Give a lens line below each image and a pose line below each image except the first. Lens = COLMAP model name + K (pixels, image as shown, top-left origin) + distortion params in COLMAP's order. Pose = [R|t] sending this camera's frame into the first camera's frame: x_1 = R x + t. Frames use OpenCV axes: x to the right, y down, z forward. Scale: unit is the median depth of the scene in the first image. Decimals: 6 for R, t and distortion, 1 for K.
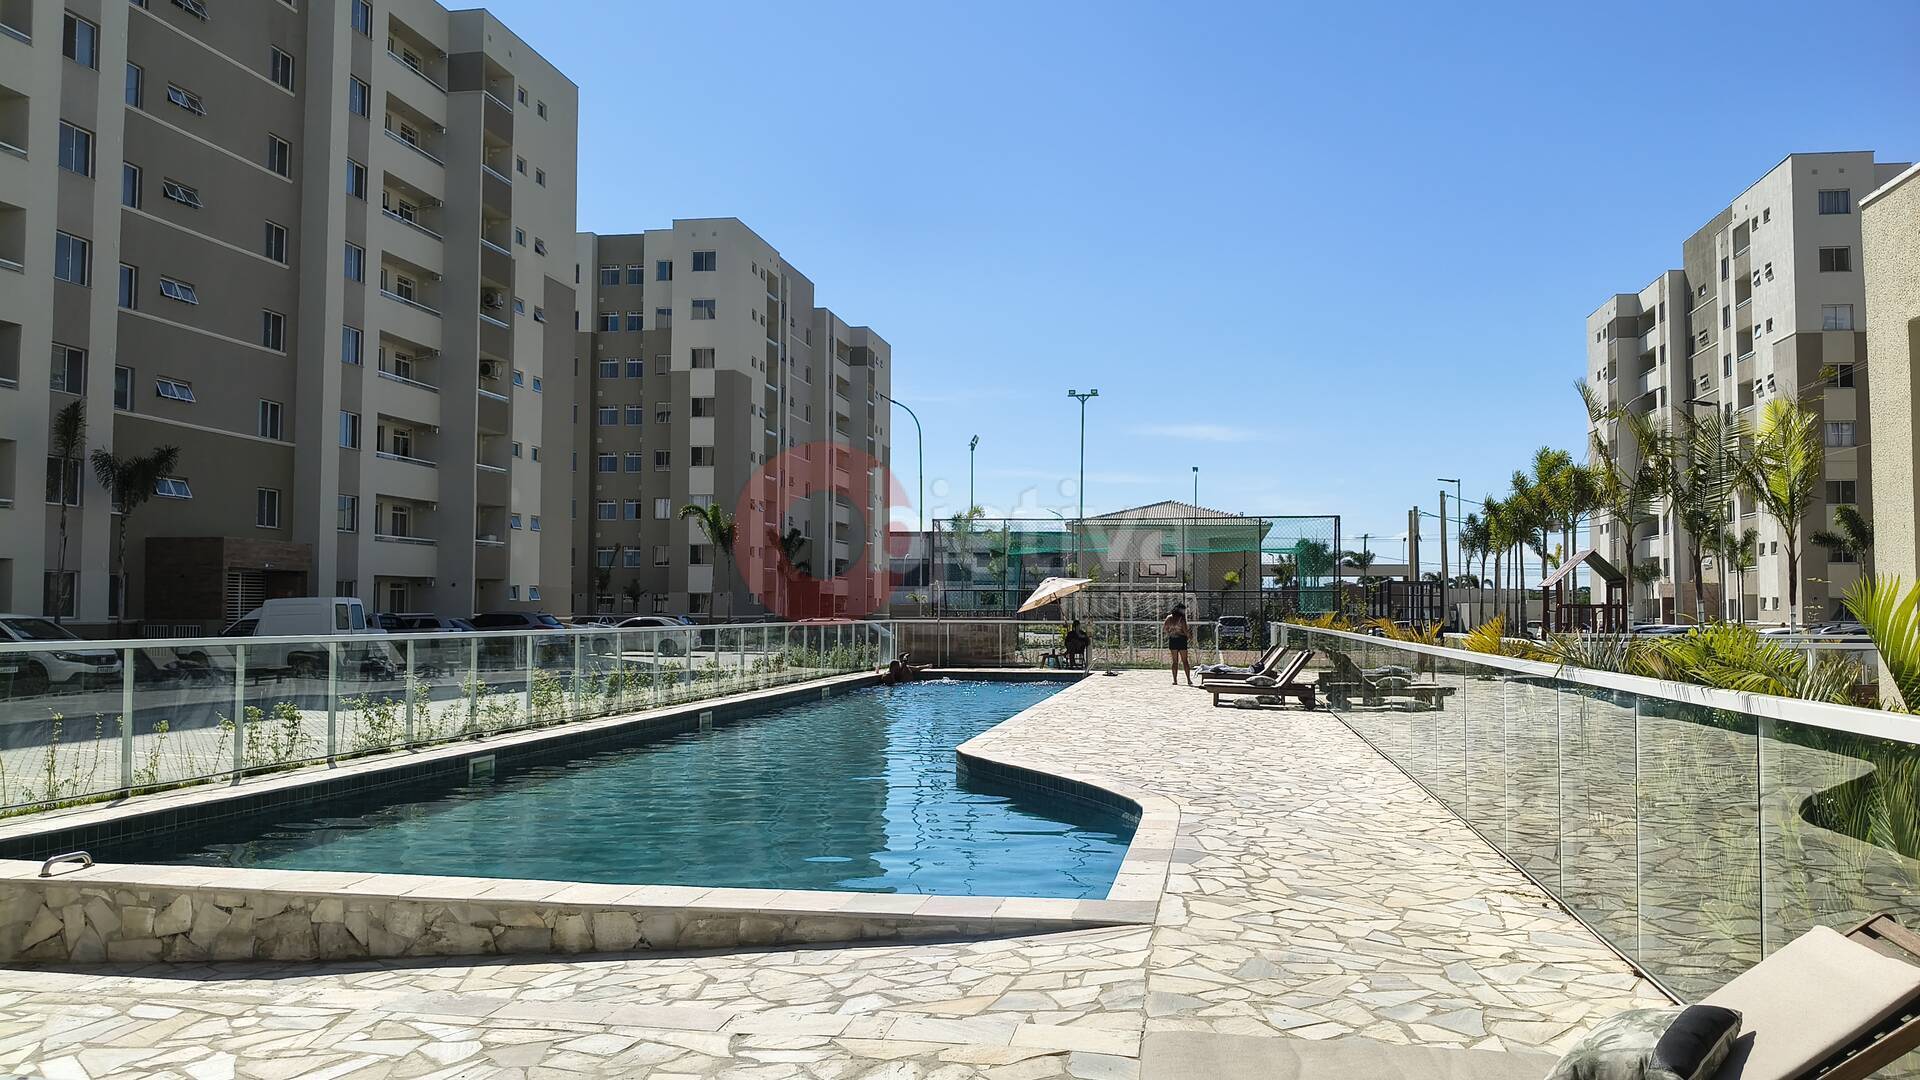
lens RADIAL K [[1428.4, 0, 963.2], [0, 1428.4, 540.9], [0, 0, 1]] dist [-0.002169, -0.002724]
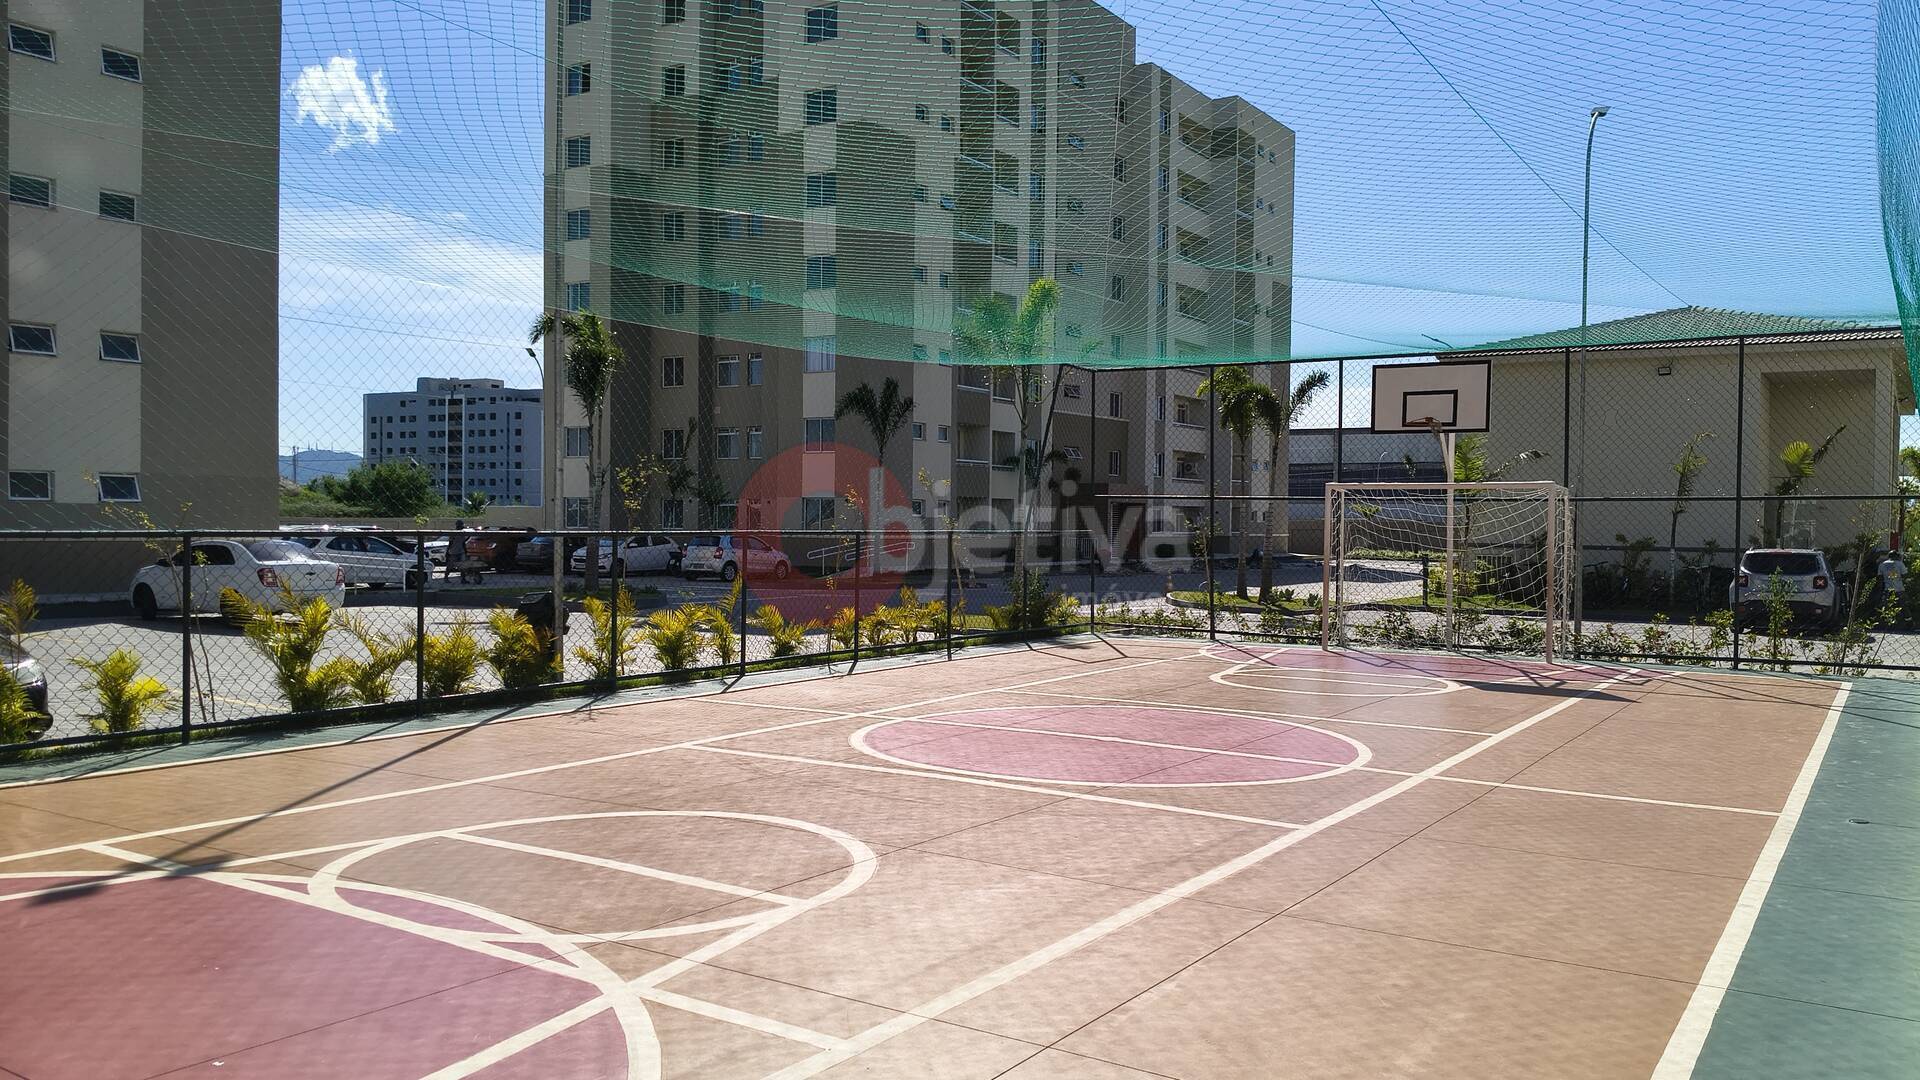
lens RADIAL K [[1428.4, 0, 961.4], [0, 1428.4, 537.9], [0, 0, 1]] dist [-0.002169, -0.002724]
pose [[0.914030, 0.018054, -0.405244, 0.092164], [0.005772, 0.998329, 0.057495, 0.014636], [0.405605, -0.054892, 0.912399, 0.365606]]
